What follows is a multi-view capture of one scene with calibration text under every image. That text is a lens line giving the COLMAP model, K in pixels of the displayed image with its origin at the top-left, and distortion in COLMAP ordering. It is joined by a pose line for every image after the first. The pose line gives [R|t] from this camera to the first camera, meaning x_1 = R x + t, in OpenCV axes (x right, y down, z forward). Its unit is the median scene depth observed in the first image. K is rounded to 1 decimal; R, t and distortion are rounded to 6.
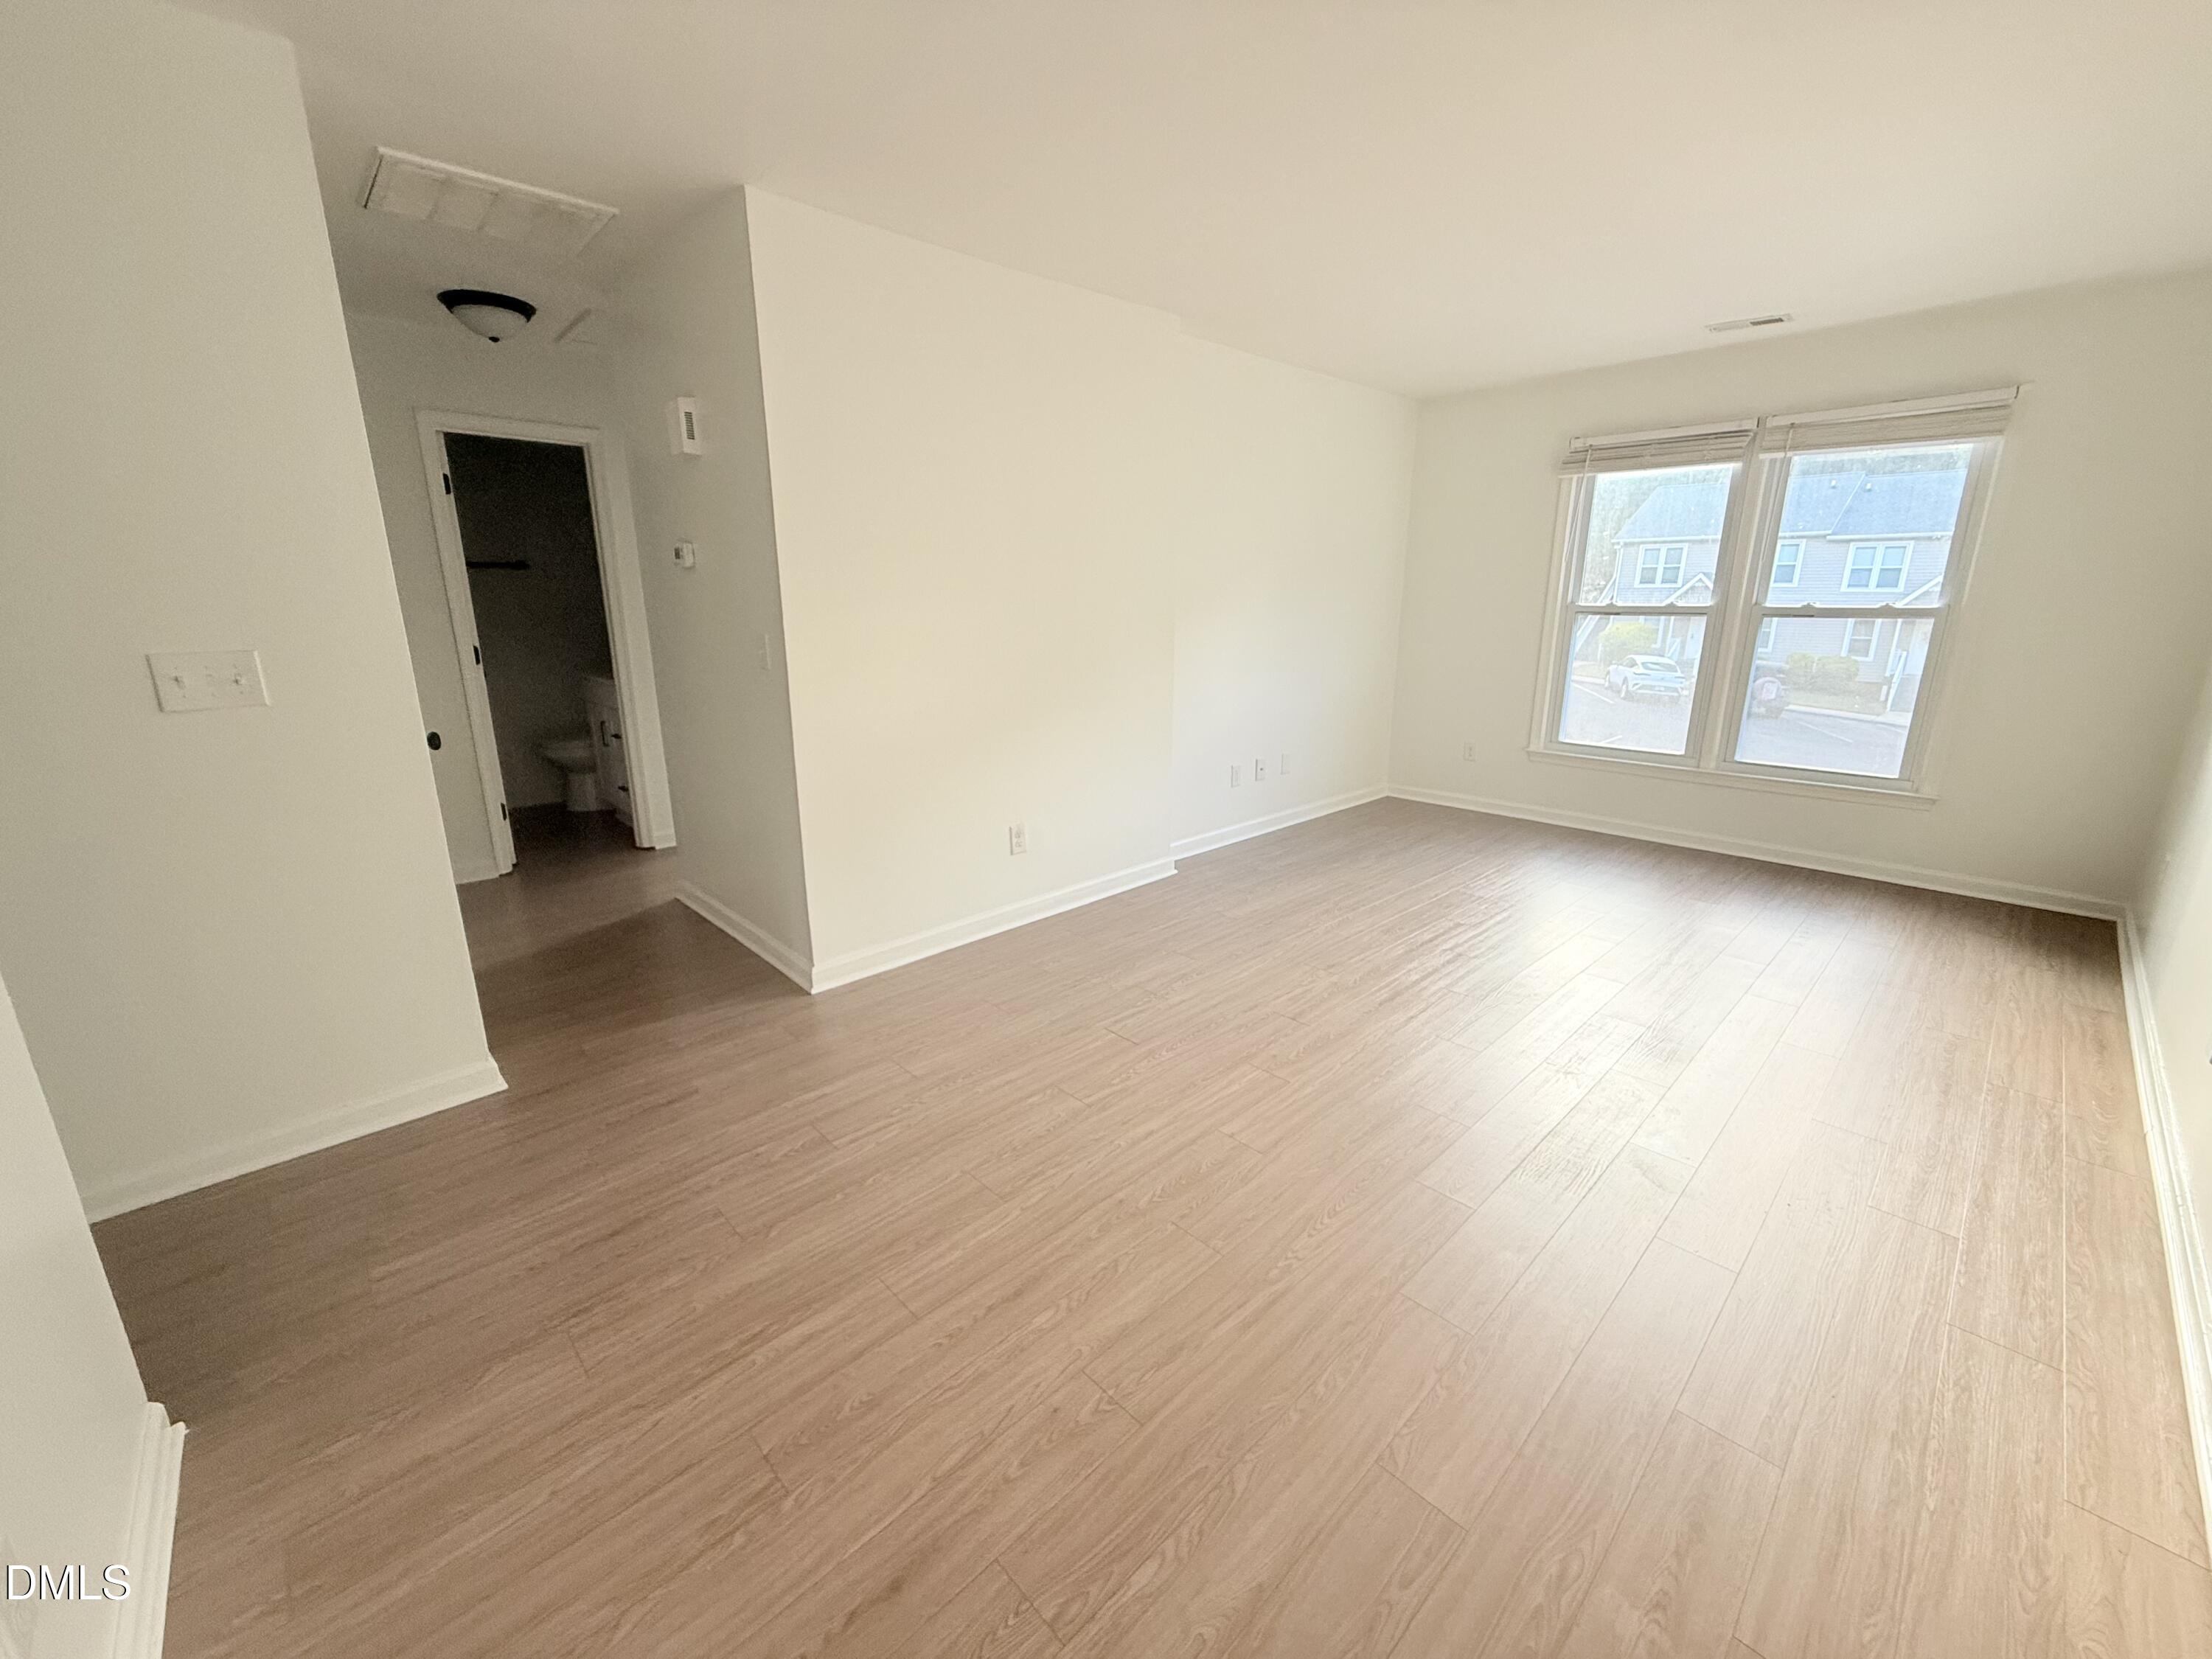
lens RADIAL K [[886.8, 0, 1125.5], [0, 886.8, 806.3], [0, 0, 1]] dist [0.003097, 0.000062]
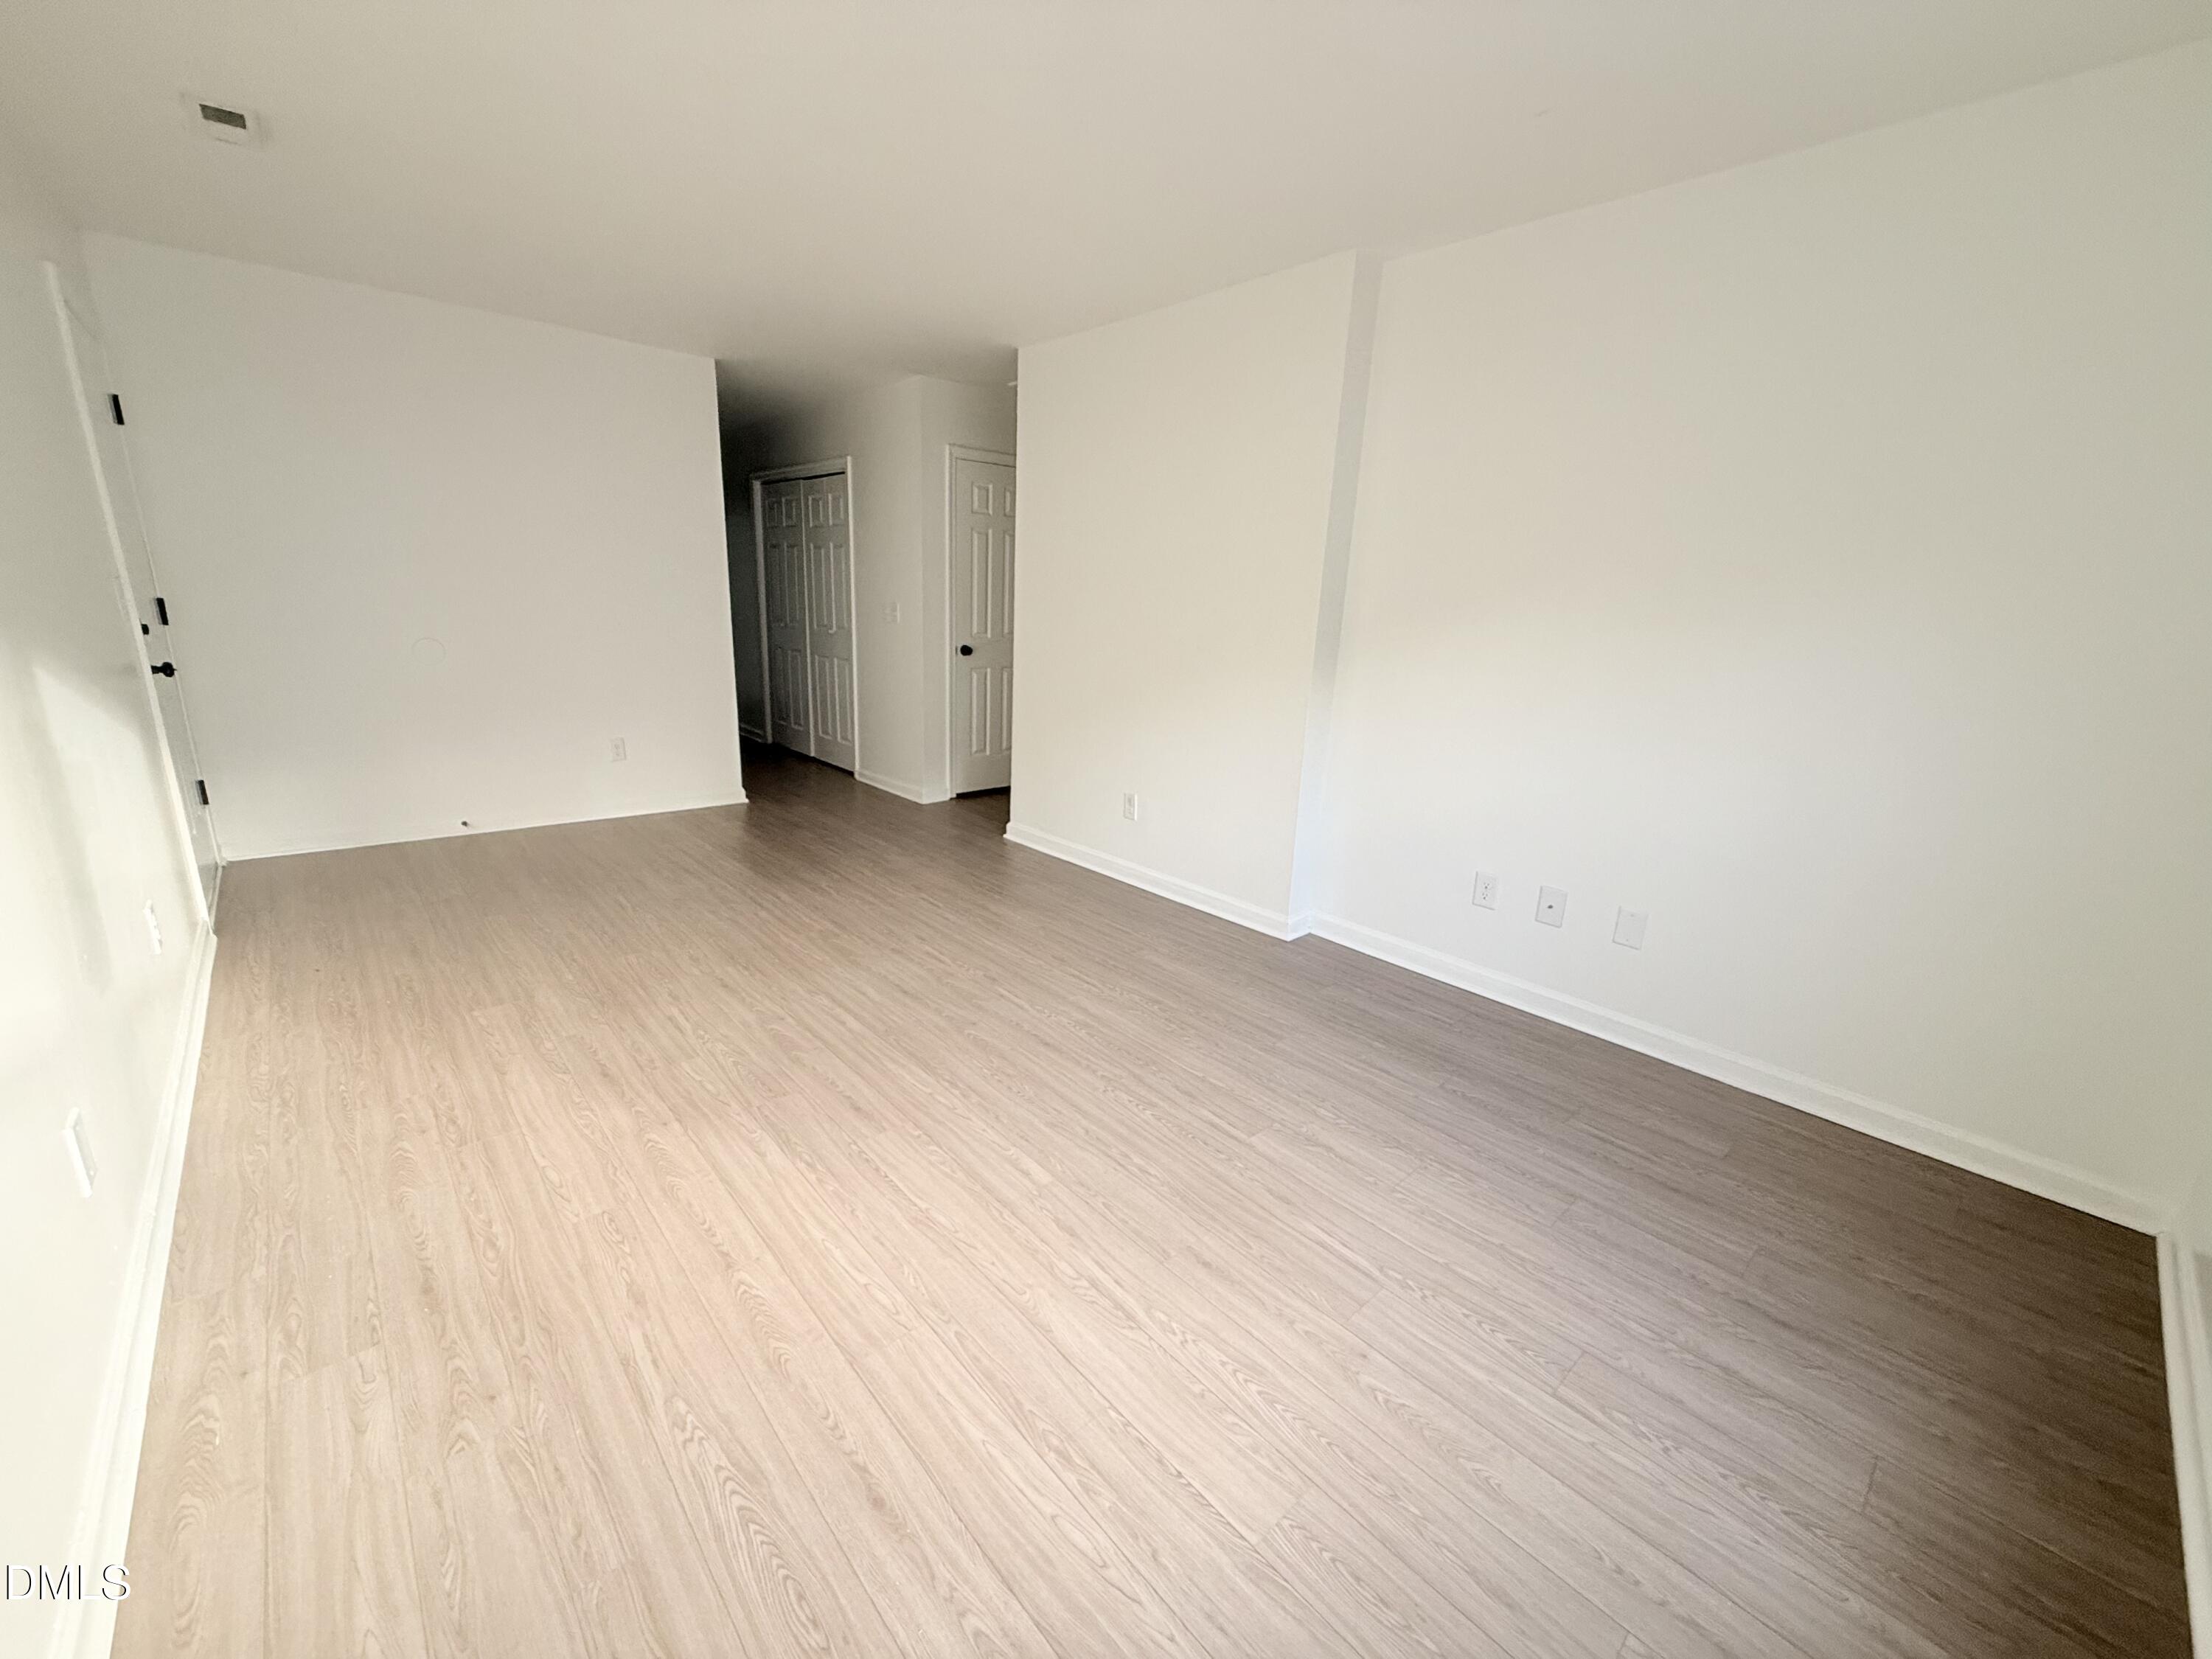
lens RADIAL K [[886.8, 0, 1109.1], [0, 886.8, 834.2], [0, 0, 1]] dist [0.003097, 0.000062]
pose [[-0.039270, 0.270061, -0.962042, 0.829096], [-0.264078, 0.925748, 0.270653, -0.195642], [0.963701, 0.264683, 0.034963, 0.774247]]
